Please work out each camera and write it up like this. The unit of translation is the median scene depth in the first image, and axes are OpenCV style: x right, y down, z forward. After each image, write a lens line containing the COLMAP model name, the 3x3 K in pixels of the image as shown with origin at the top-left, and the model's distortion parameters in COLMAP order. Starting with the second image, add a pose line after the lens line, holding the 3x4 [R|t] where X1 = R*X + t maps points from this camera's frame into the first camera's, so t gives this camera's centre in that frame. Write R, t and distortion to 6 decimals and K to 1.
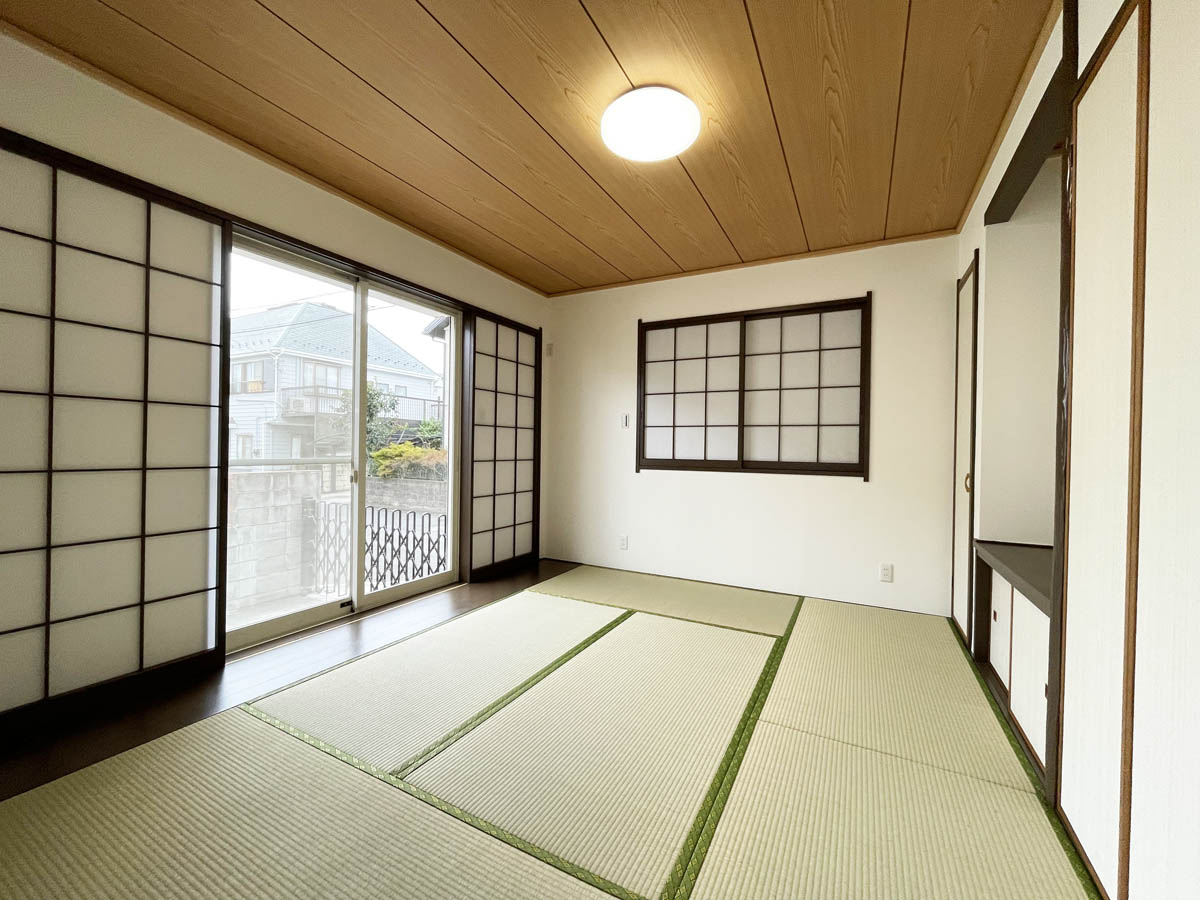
lens RADIAL K [[486.8, 0, 599.8], [0, 486.8, 451.0], [0, 0, 1]] dist [-0.006562, 0.001680]
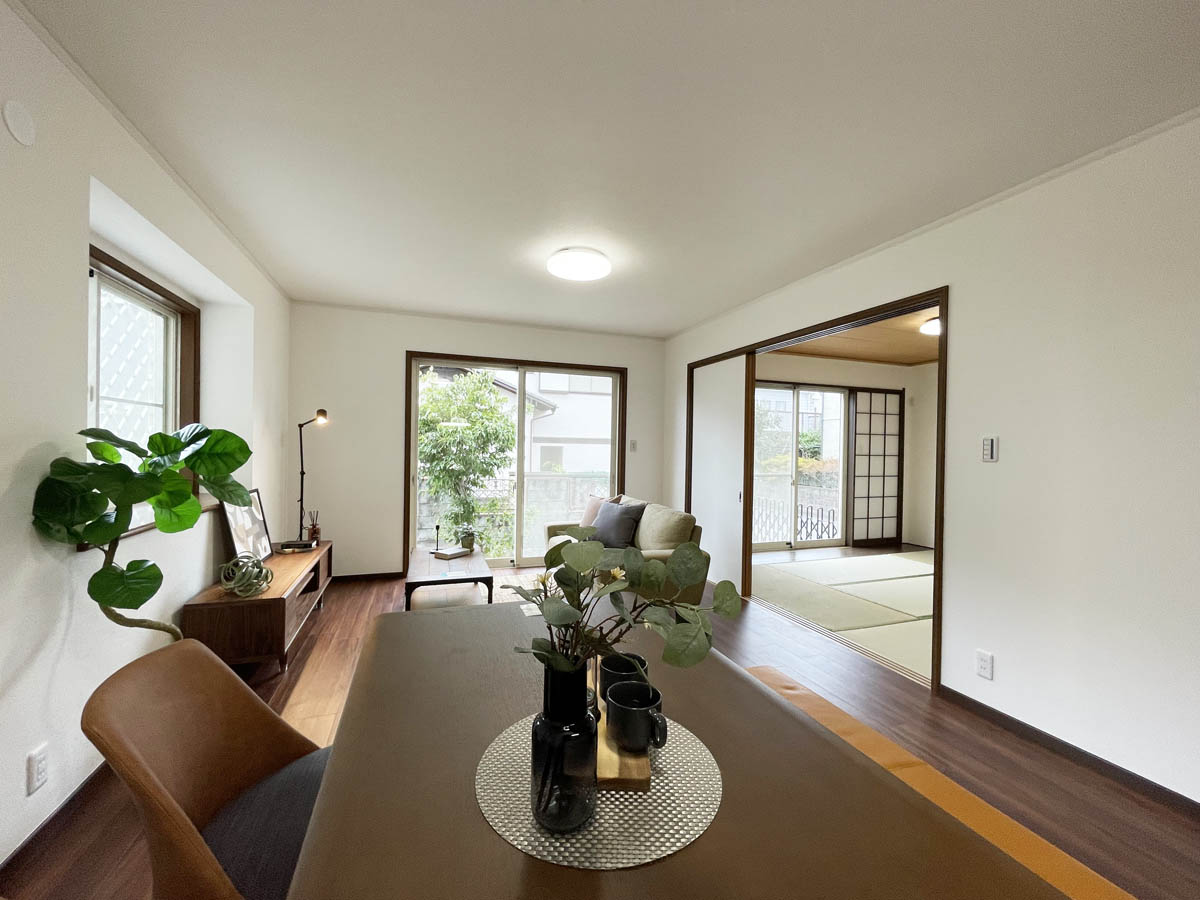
lens RADIAL K [[486.8, 0, 596.3], [0, 486.8, 451.2], [0, 0, 1]] dist [-0.006562, 0.001680]
pose [[0.742616, 0.001392, -0.669716, 0.197032], [-0.008526, 0.999936, -0.007376, -0.045105], [0.669663, 0.011188, 0.742581, -0.826826]]
